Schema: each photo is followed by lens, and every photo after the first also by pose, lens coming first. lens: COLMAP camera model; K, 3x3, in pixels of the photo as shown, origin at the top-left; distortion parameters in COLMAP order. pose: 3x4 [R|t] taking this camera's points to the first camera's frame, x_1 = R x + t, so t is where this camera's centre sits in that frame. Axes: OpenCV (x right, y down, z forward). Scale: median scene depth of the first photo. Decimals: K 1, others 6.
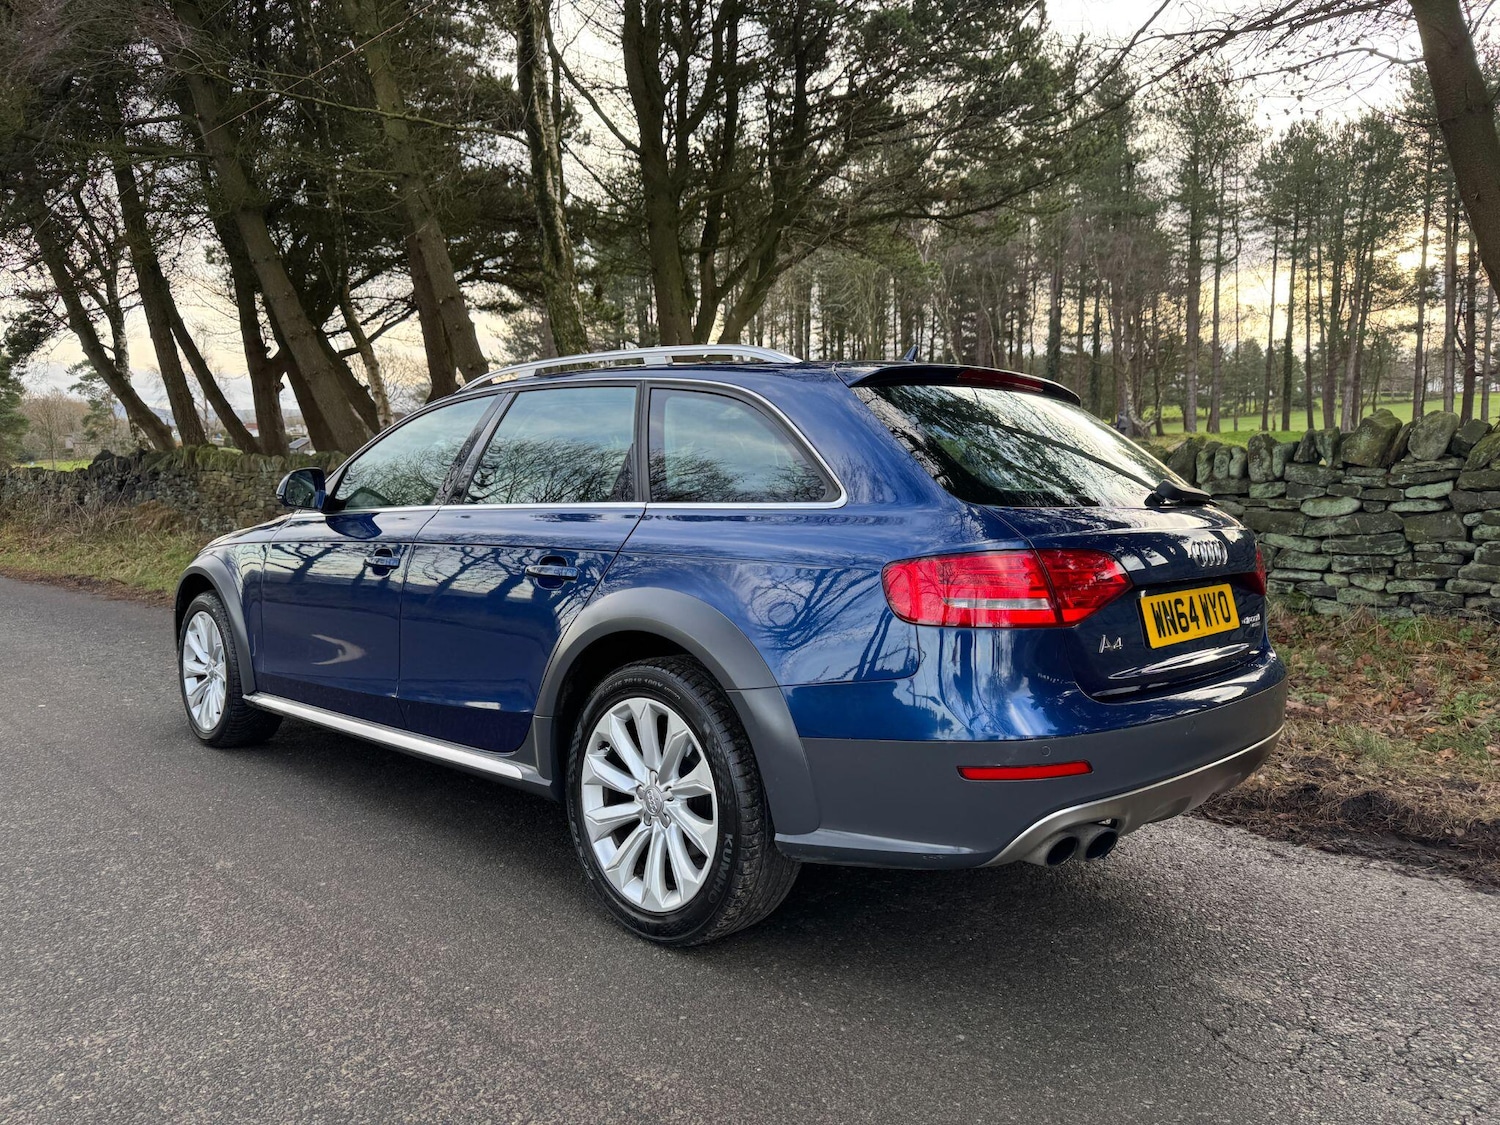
lens RADIAL K [[1056.6, 0, 739.9], [0, 1056.6, 561.0], [0, 0, 1]] dist [0.035968, -0.041660]
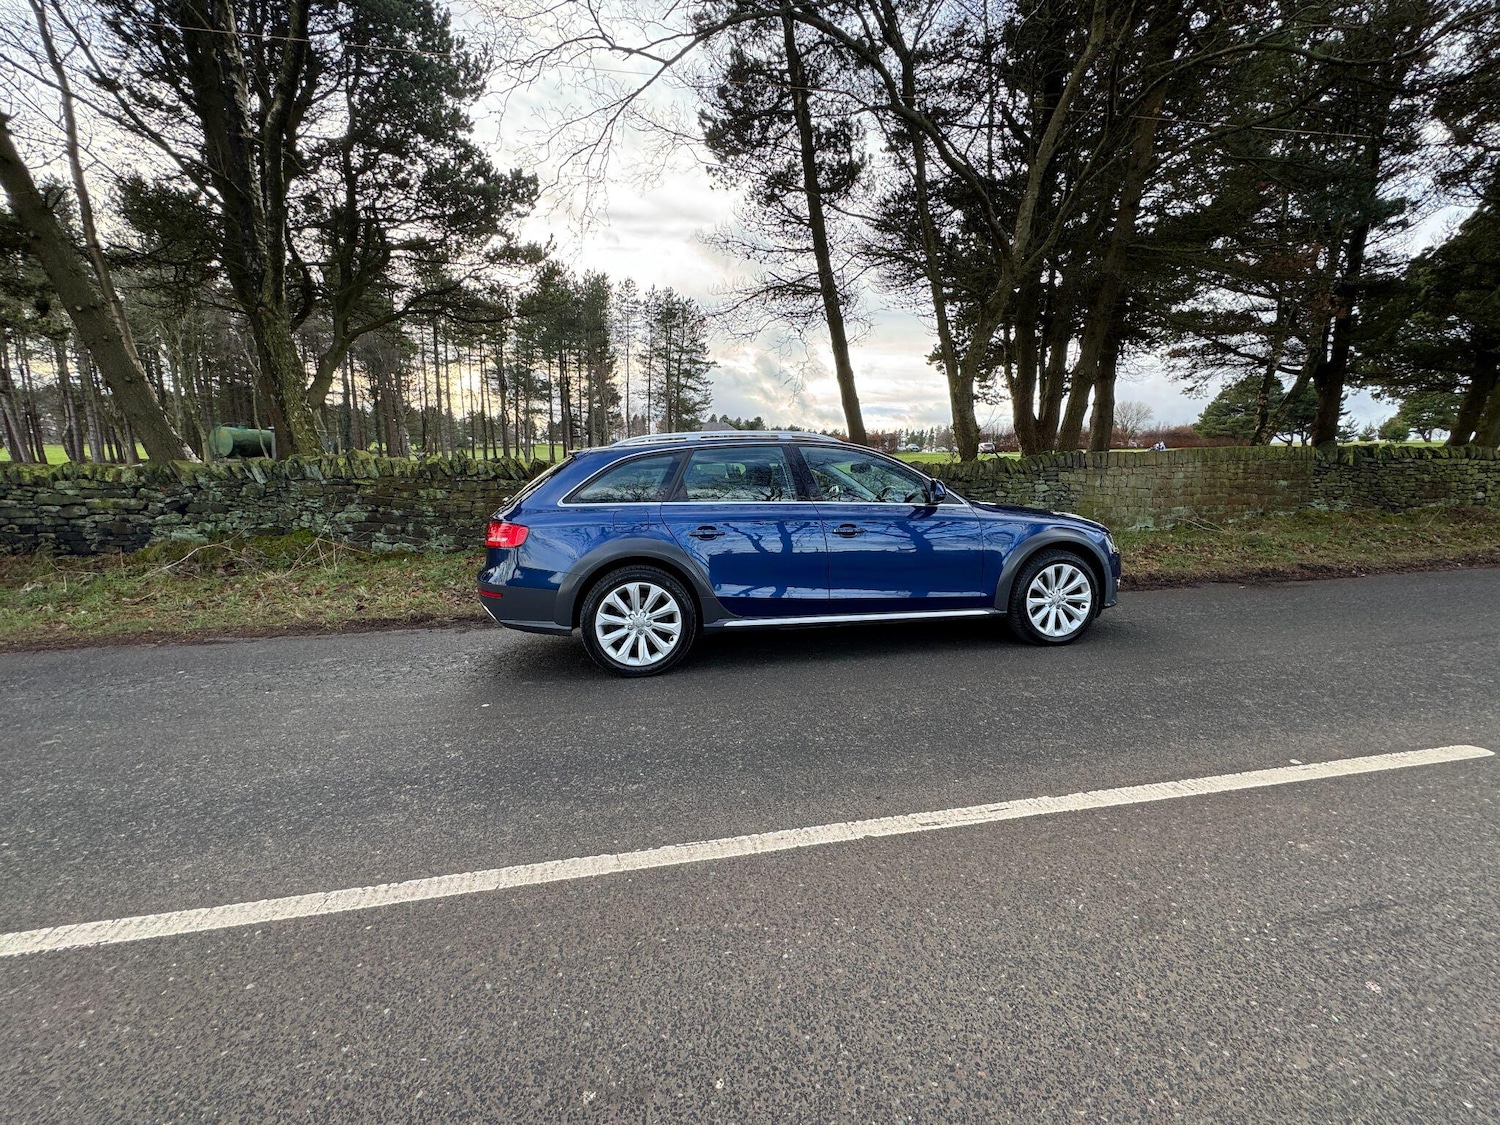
lens RADIAL K [[598.2, 0, 750.1], [0, 598.2, 561.9], [0, 0, 1]] dist [-0.000404, -0.000035]
pose [[0.582440, -0.105799, 0.805959, -0.834453], [0.068776, 0.994352, 0.080827, -0.029747], [-0.809959, 0.008354, 0.586427, 0.381324]]
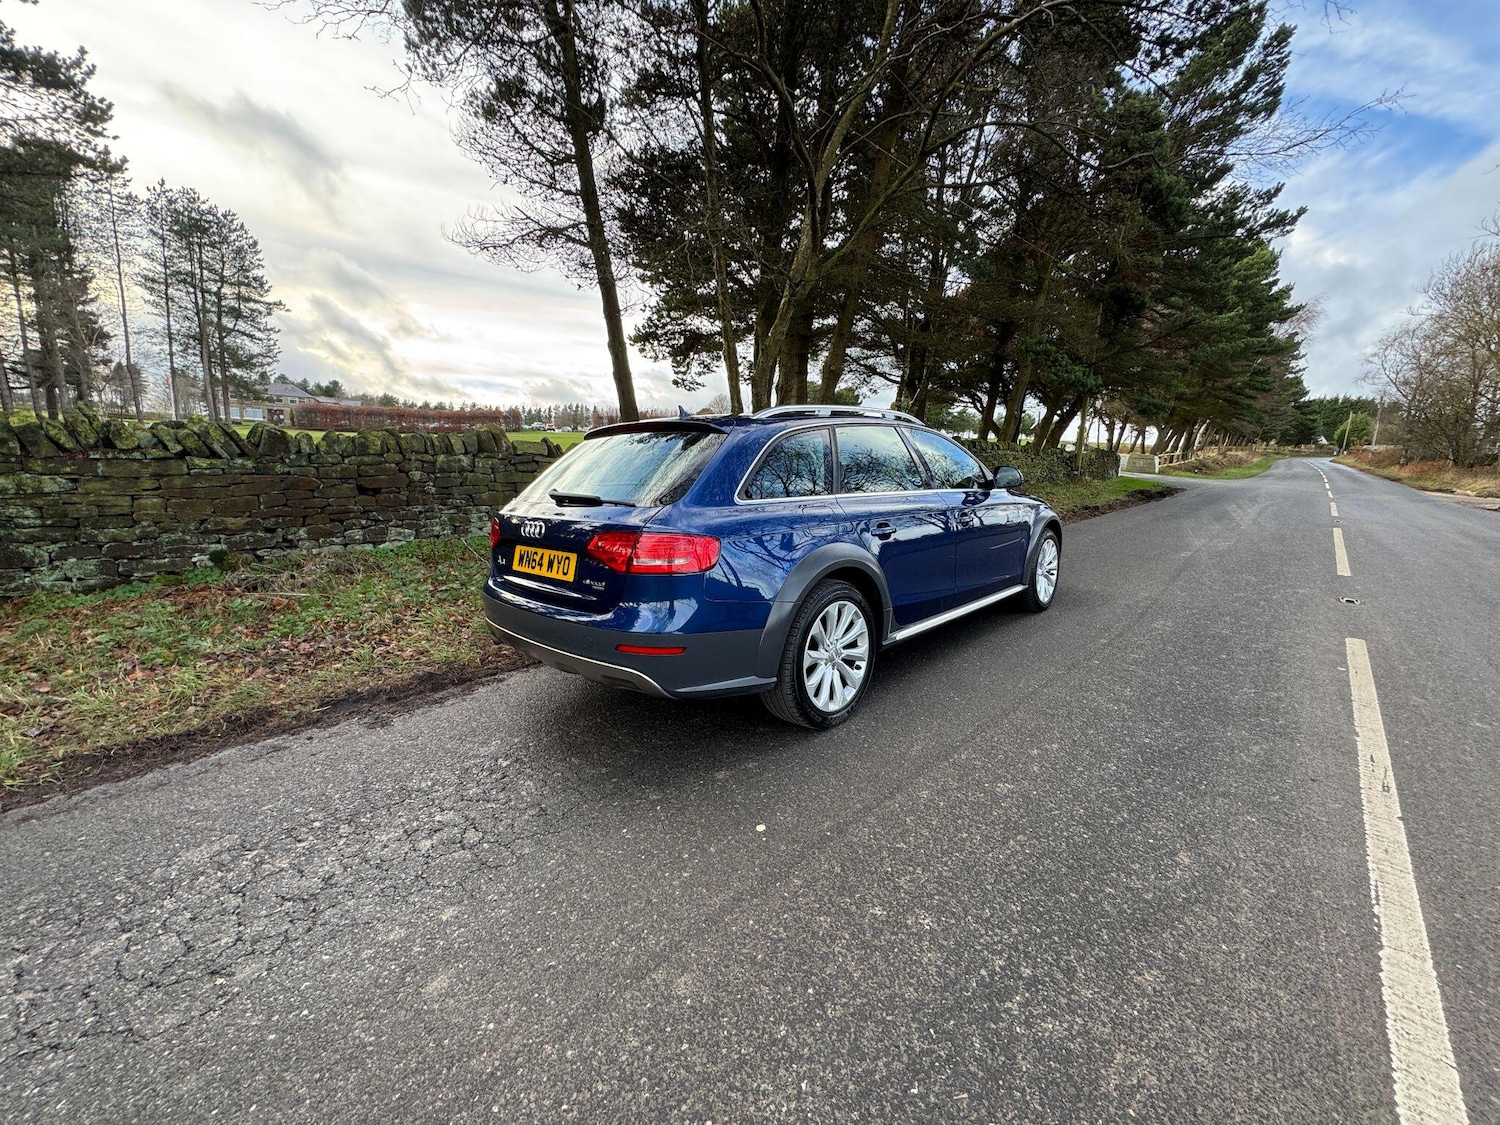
lens RADIAL K [[598.2, 0, 751.7], [0, 598.2, 561.7], [0, 0, 1]] dist [-0.000404, -0.000035]
pose [[0.005374, -0.160459, 0.987028, -0.859632], [0.079085, 0.984019, 0.159539, -0.073270], [-0.996853, 0.077202, 0.017978, 0.852309]]
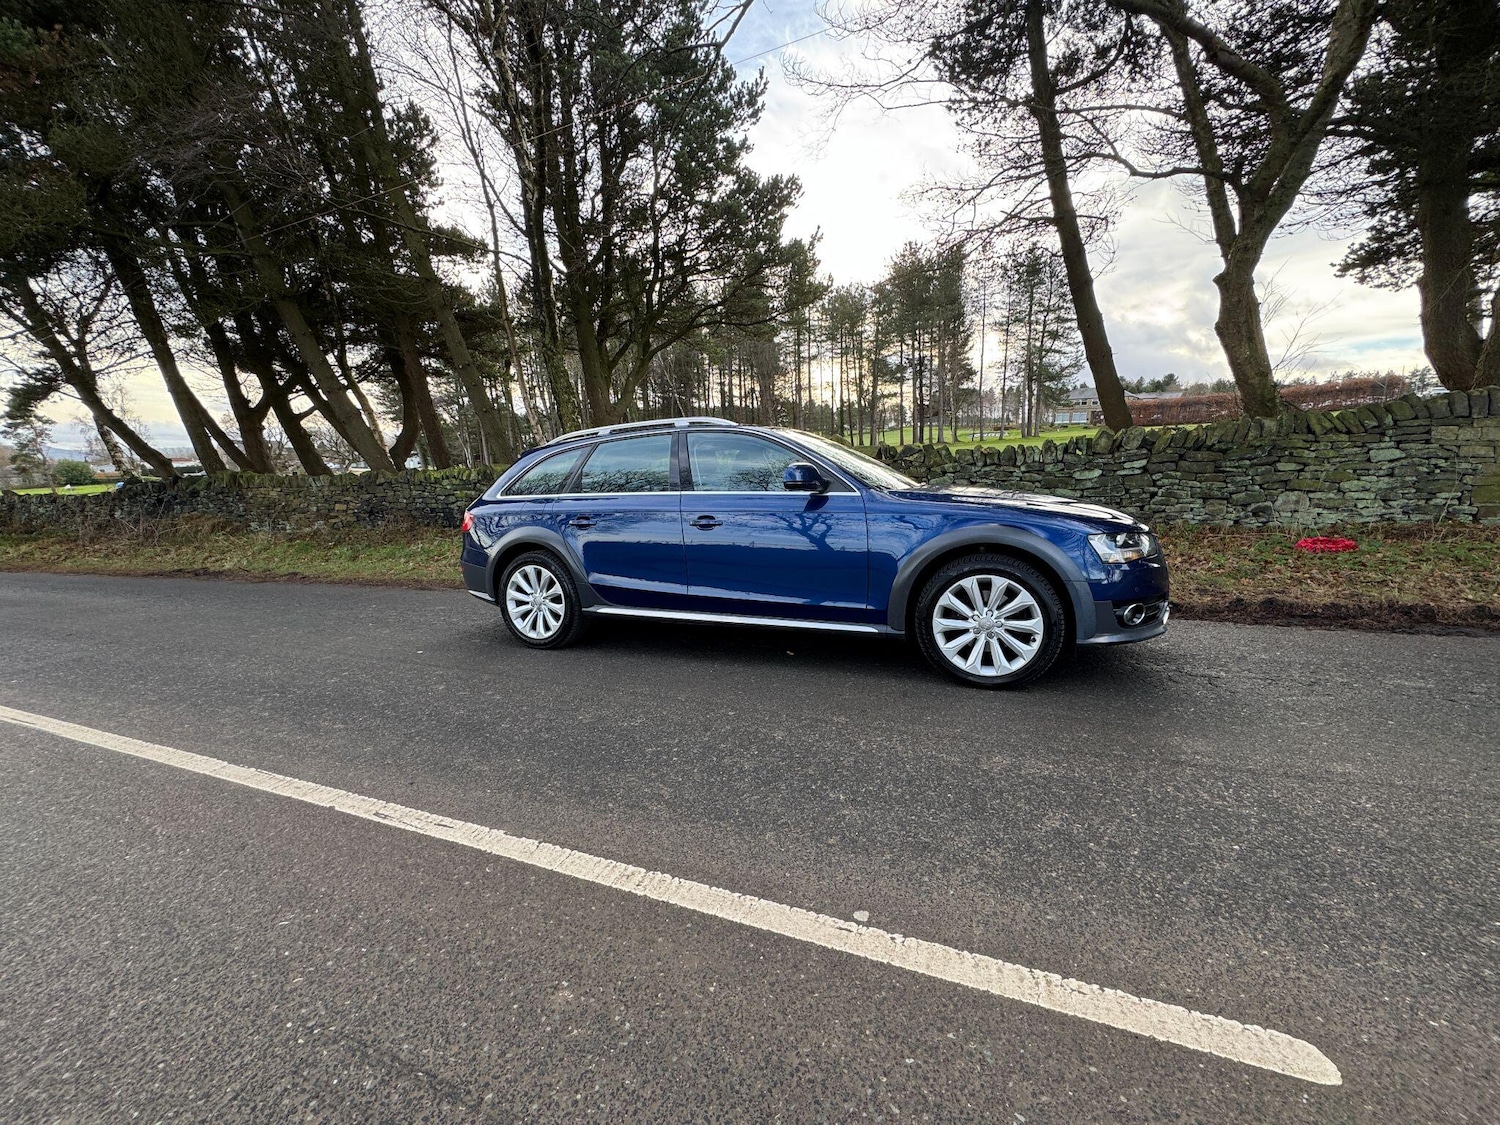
lens RADIAL K [[598.2, 0, 746.8], [0, 598.2, 561.0], [0, 0, 1]] dist [-0.000404, -0.000035]
pose [[0.939353, -0.084044, 0.332494, -0.437786], [0.064733, 0.995531, 0.068755, -0.005532], [-0.336787, -0.043062, 0.940596, 0.118298]]
